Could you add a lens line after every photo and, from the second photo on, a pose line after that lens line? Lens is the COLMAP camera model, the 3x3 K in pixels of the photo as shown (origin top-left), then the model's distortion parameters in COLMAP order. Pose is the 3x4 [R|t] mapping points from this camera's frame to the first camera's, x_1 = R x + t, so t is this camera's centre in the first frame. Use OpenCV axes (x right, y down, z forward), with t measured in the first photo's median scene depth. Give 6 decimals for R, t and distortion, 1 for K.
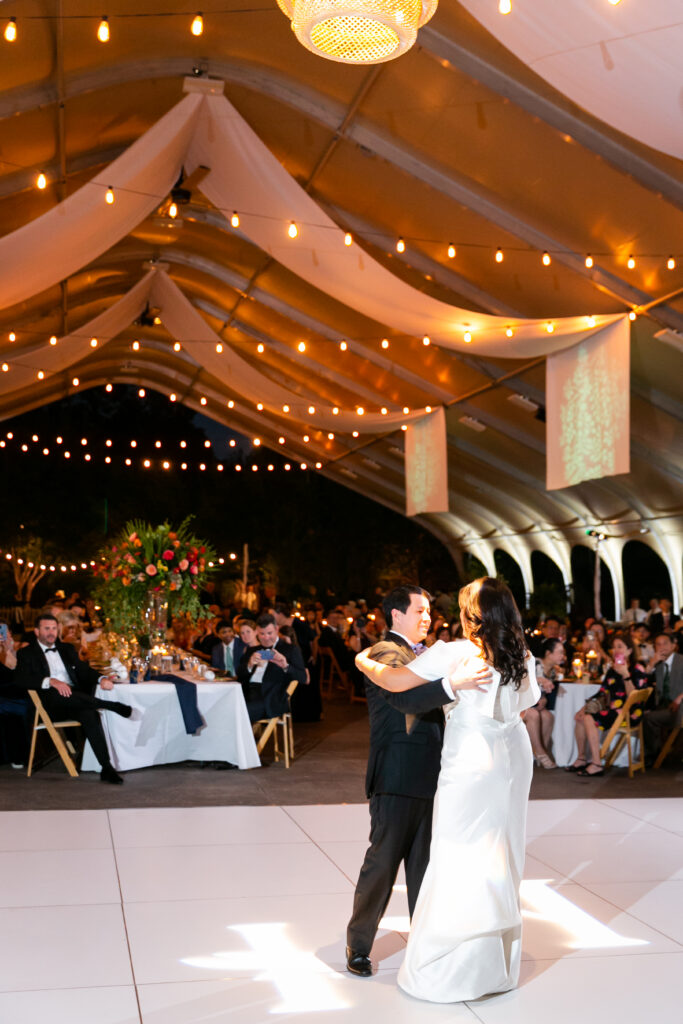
lens RADIAL K [[1170.0, 0, 349.5], [0, 1170.0, 522.5], [0, 0, 1]] dist [-0.005128, 0.000000]
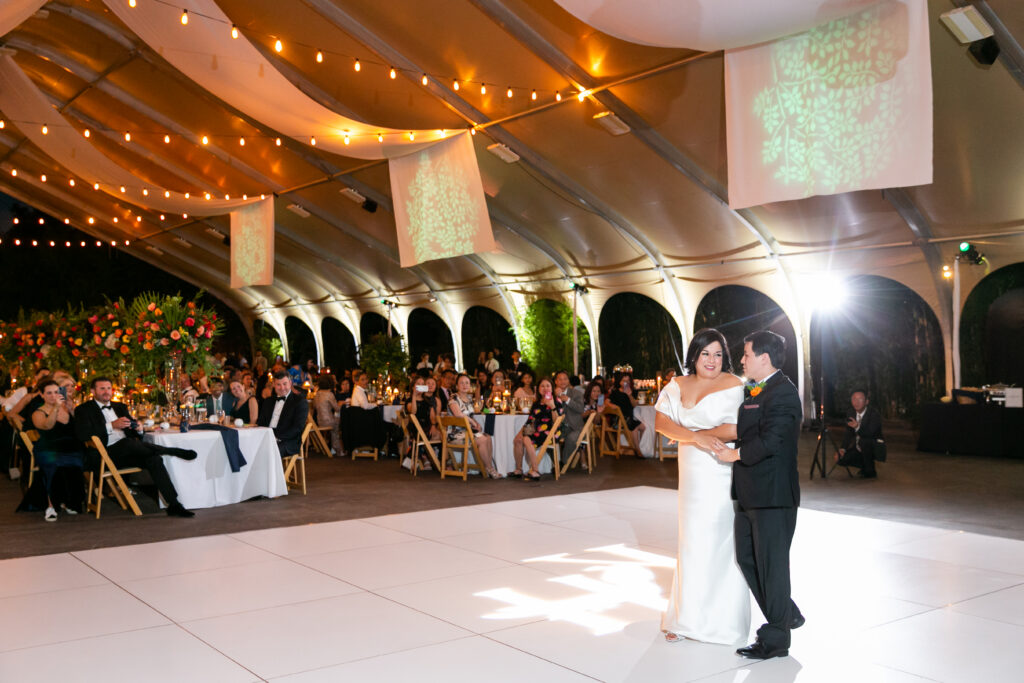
lens RADIAL K [[982.8, 0, 508.7], [0, 982.8, 350.0], [0, 0, 1]] dist [-0.004411, 0.000000]
pose [[0.916242, -0.024771, 0.399859, -0.144876], [0.001909, 0.998345, 0.057474, 0.000052], [-0.400621, -0.051897, 0.914773, -0.010305]]
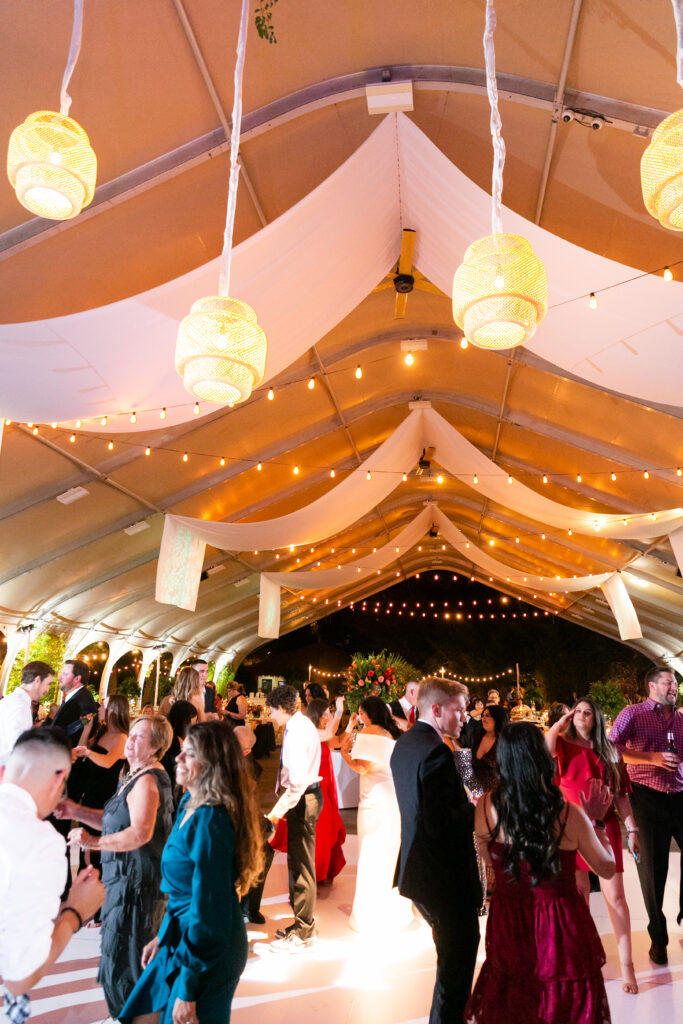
lens RADIAL K [[678.2, 0, 342.6], [0, 678.2, 504.5], [0, 0, 1]] dist [-0.001013, 0.003174]
pose [[0.926846, -0.101530, -0.361454, 0.107078], [0.023311, 0.976445, -0.214503, -0.000793], [0.374718, 0.190385, 0.907381, 0.027361]]
